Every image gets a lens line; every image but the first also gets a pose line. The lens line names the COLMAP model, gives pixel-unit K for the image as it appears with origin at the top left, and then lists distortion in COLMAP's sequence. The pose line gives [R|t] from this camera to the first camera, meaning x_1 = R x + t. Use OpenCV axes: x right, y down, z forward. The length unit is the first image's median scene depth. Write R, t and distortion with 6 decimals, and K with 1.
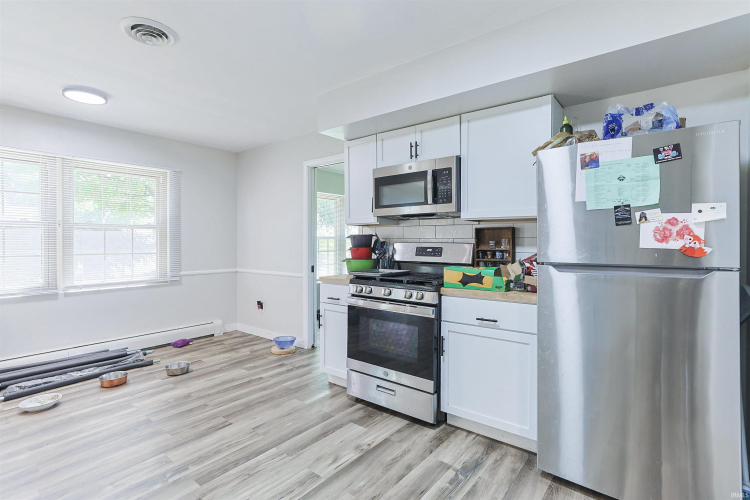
lens RADIAL K [[382.8, 0, 372.3], [0, 382.8, 242.6], [0, 0, 1]] dist [-0.026905, -0.000420]
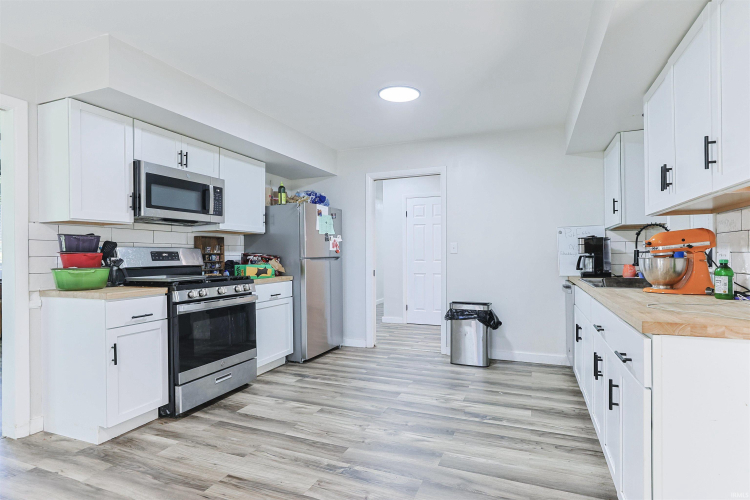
lens RADIAL K [[382.8, 0, 374.6], [0, 382.8, 253.3], [0, 0, 1]] dist [-0.026905, -0.000420]
pose [[-0.303570, 0.003215, 0.952804, -1.277020], [0.006400, 0.999979, -0.001335, 0.027481], [-0.952788, 0.005693, -0.303584, 1.006849]]
